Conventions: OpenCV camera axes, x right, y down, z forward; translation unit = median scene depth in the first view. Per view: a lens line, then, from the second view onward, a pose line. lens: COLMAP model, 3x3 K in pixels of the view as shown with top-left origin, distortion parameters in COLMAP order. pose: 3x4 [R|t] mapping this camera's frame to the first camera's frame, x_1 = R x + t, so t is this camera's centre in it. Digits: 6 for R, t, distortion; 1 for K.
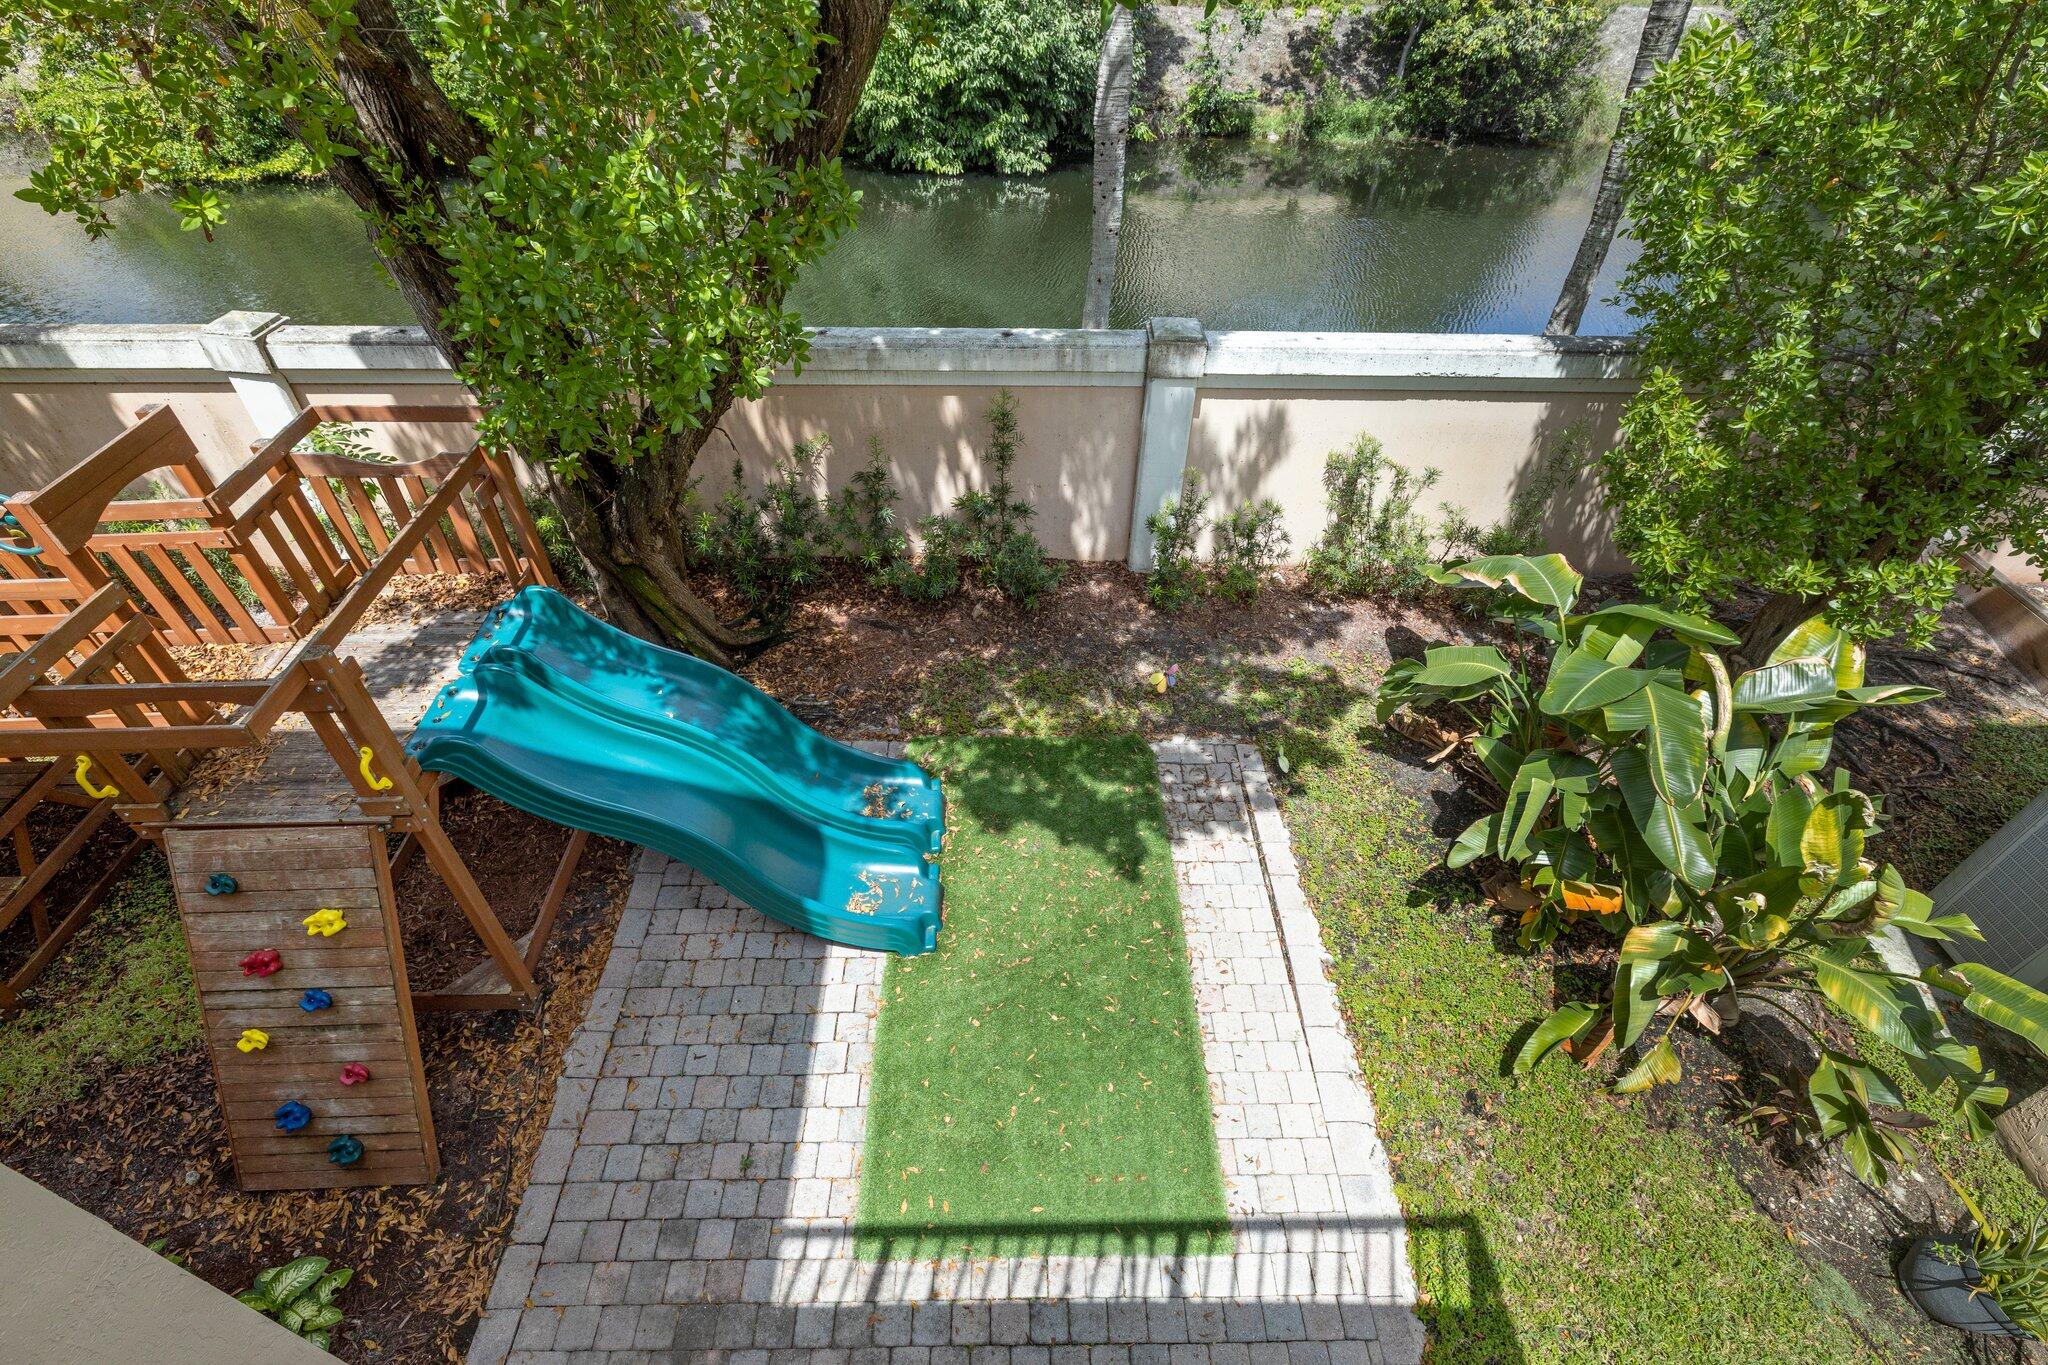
lens RADIAL K [[922.7, 0, 1033.6], [0, 922.7, 686.2], [0, 0, 1]] dist [0.000798, -0.000097]
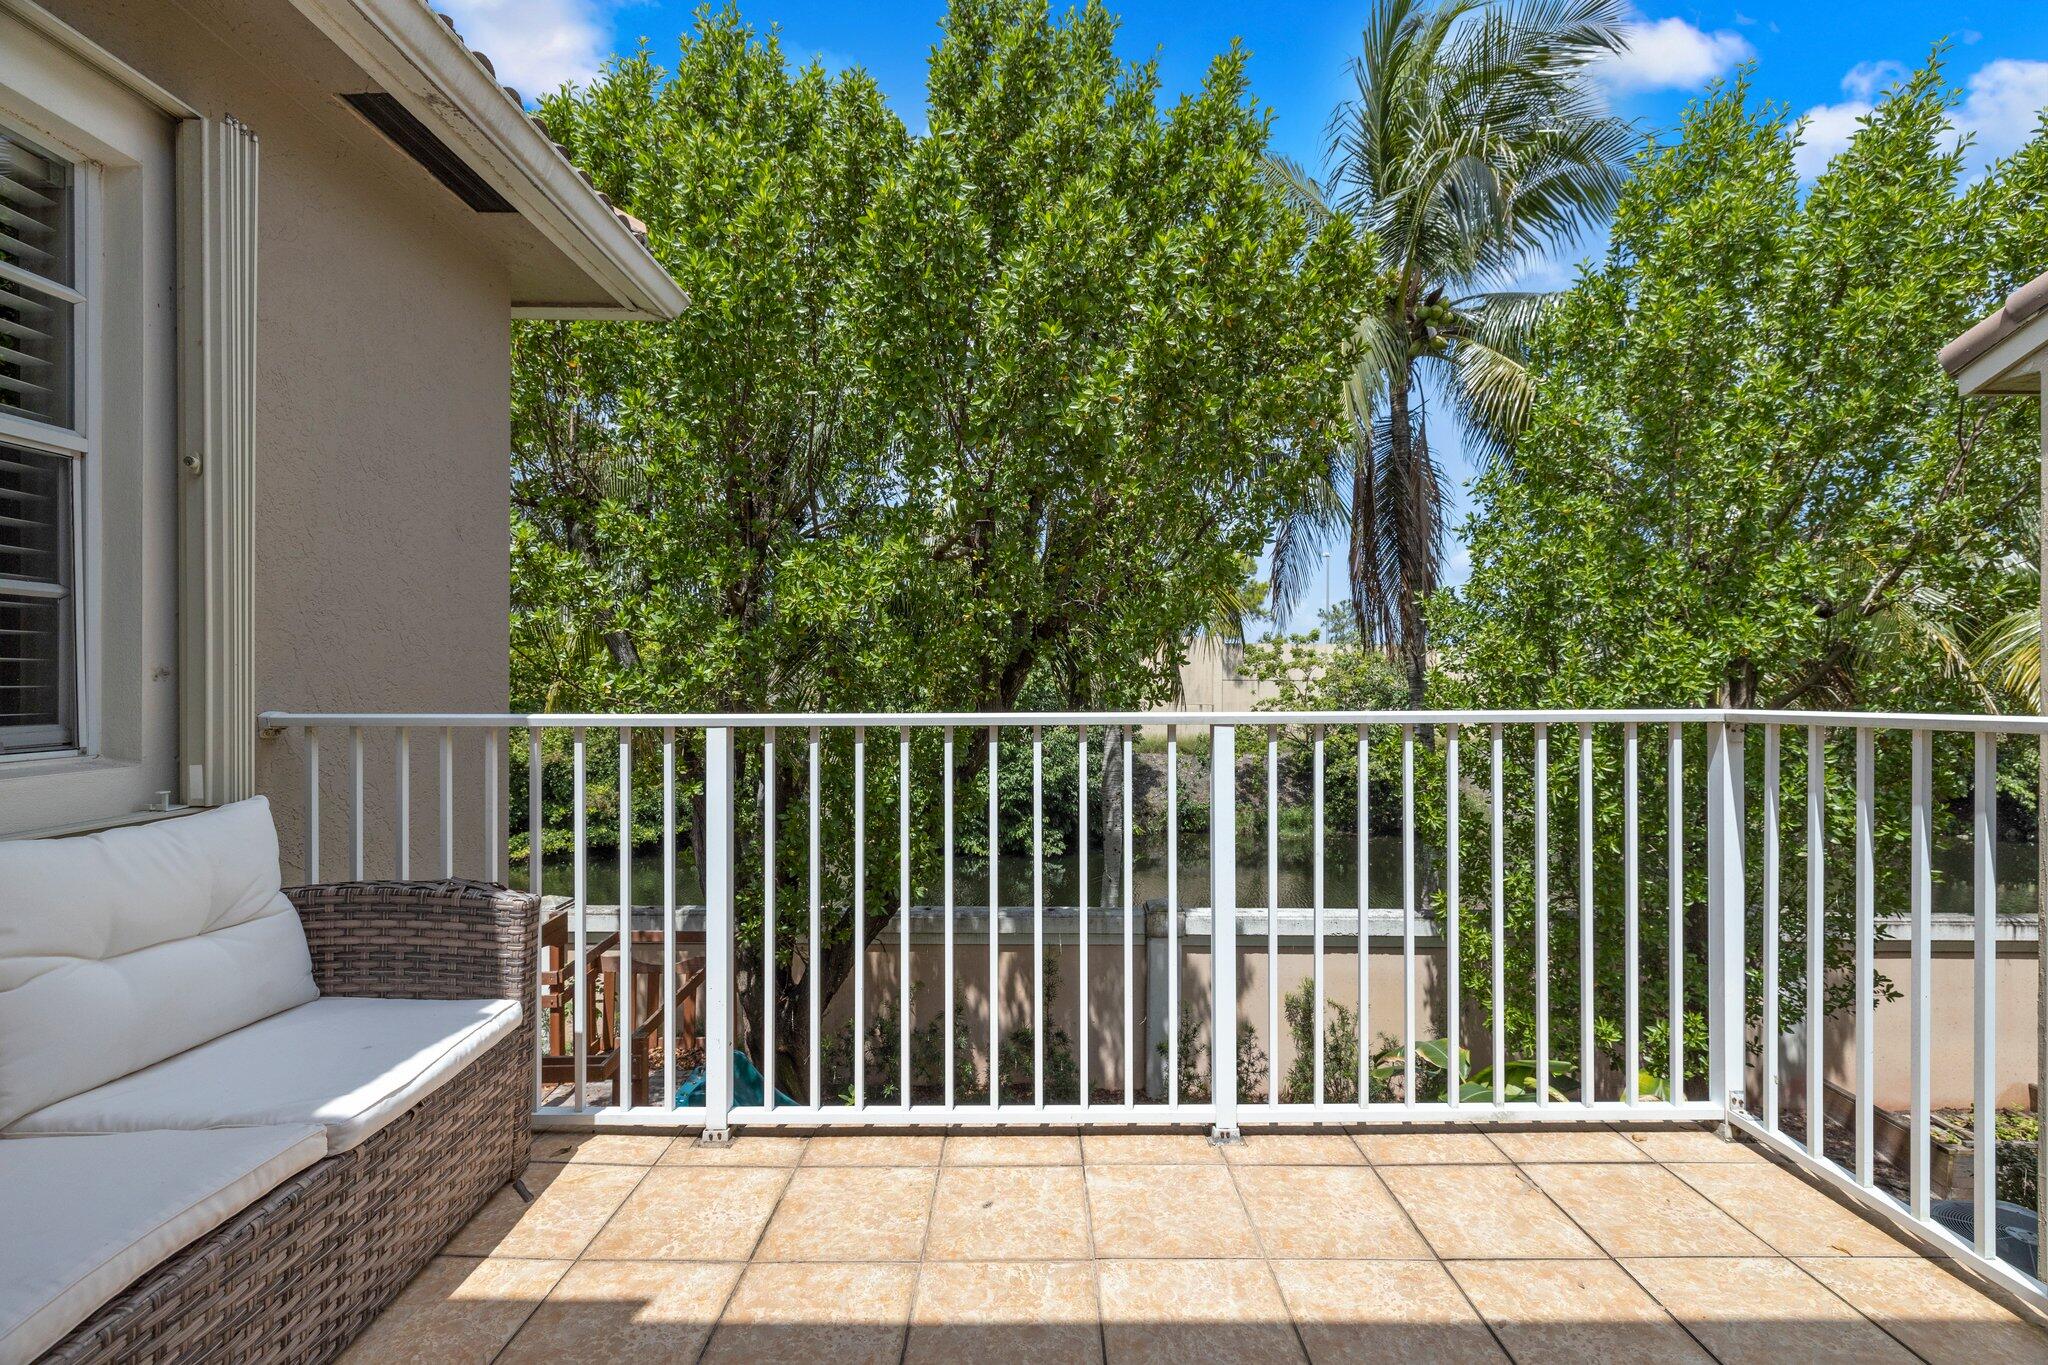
lens RADIAL K [[852.9, 0, 1032.2], [0, 852.9, 675.8], [0, 0, 1]] dist [-0.000041, 0.000001]
pose [[0.999813, -0.010174, -0.016452, -0.008085], [-0.003486, 0.741839, -0.670568, 0.072488], [0.019027, 0.670500, 0.741665, -0.075619]]
